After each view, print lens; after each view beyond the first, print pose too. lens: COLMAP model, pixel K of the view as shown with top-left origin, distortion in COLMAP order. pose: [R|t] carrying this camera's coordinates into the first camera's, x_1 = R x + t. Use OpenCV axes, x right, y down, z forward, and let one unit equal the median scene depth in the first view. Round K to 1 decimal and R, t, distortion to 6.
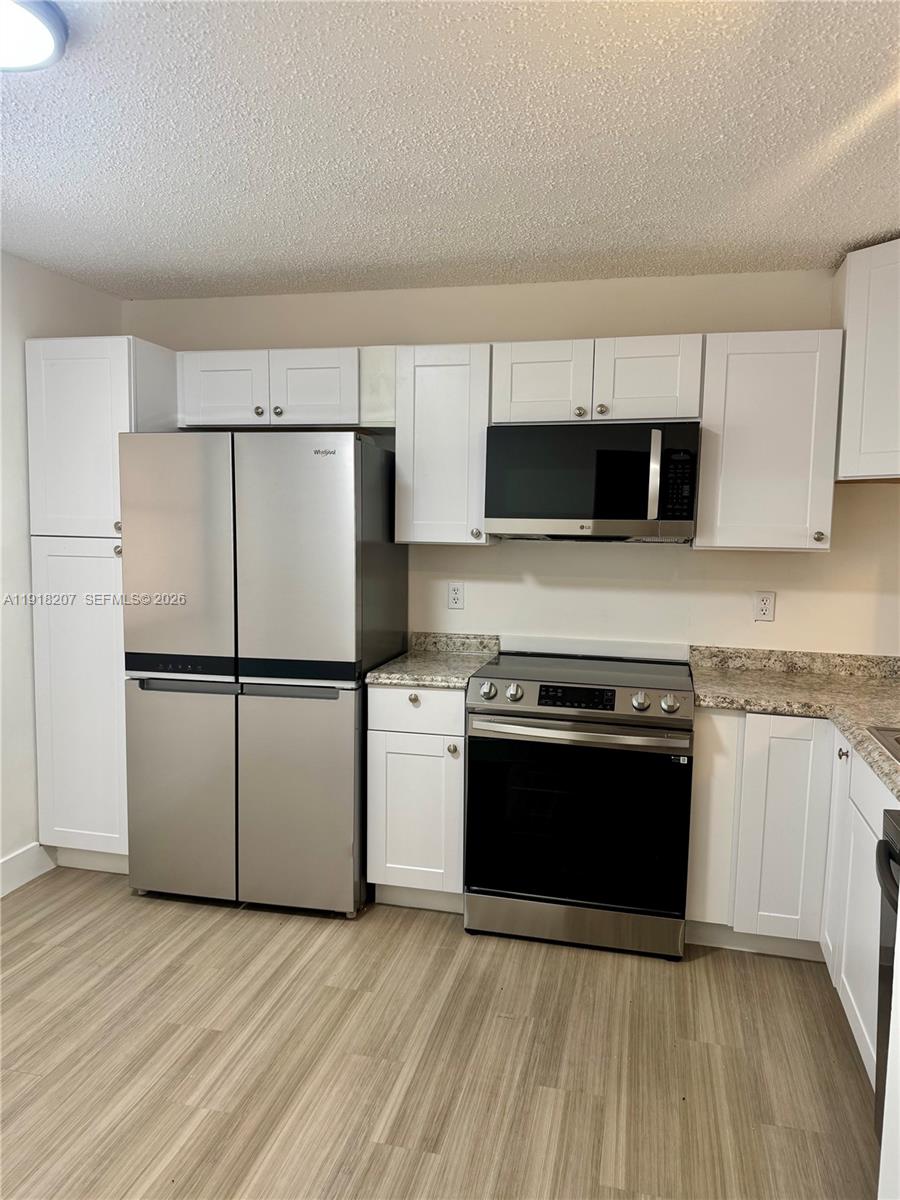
lens RADIAL K [[869.9, 0, 439.6], [0, 869.9, 596.4], [0, 0, 1]] dist [-0.003275, -0.003530]
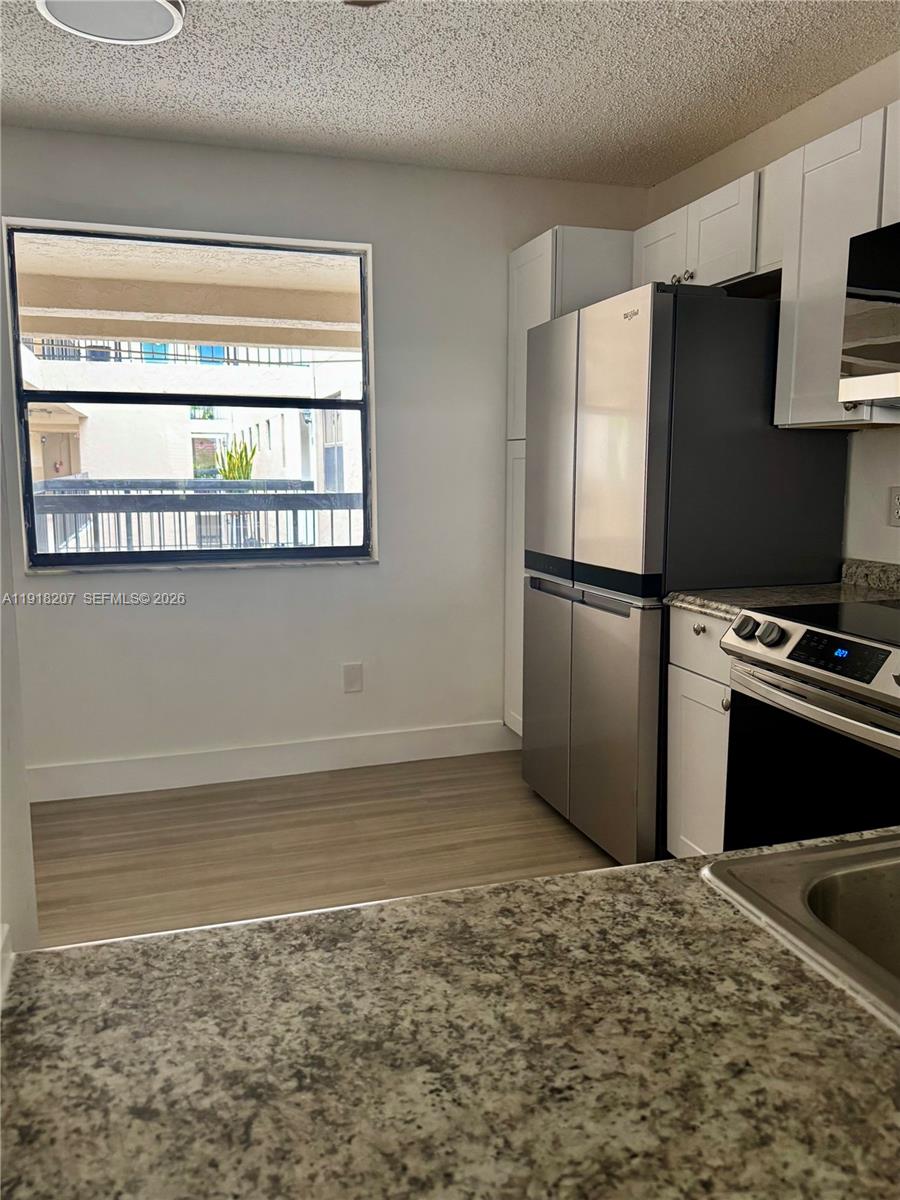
lens RADIAL K [[869.9, 0, 443.8], [0, 869.9, 609.9], [0, 0, 1]] dist [-0.003275, -0.003530]
pose [[0.526646, 0.122860, -0.841160, 0.479272], [-0.061475, 0.992414, 0.106463, 0.032844], [0.847859, -0.004358, 0.530204, 0.400279]]
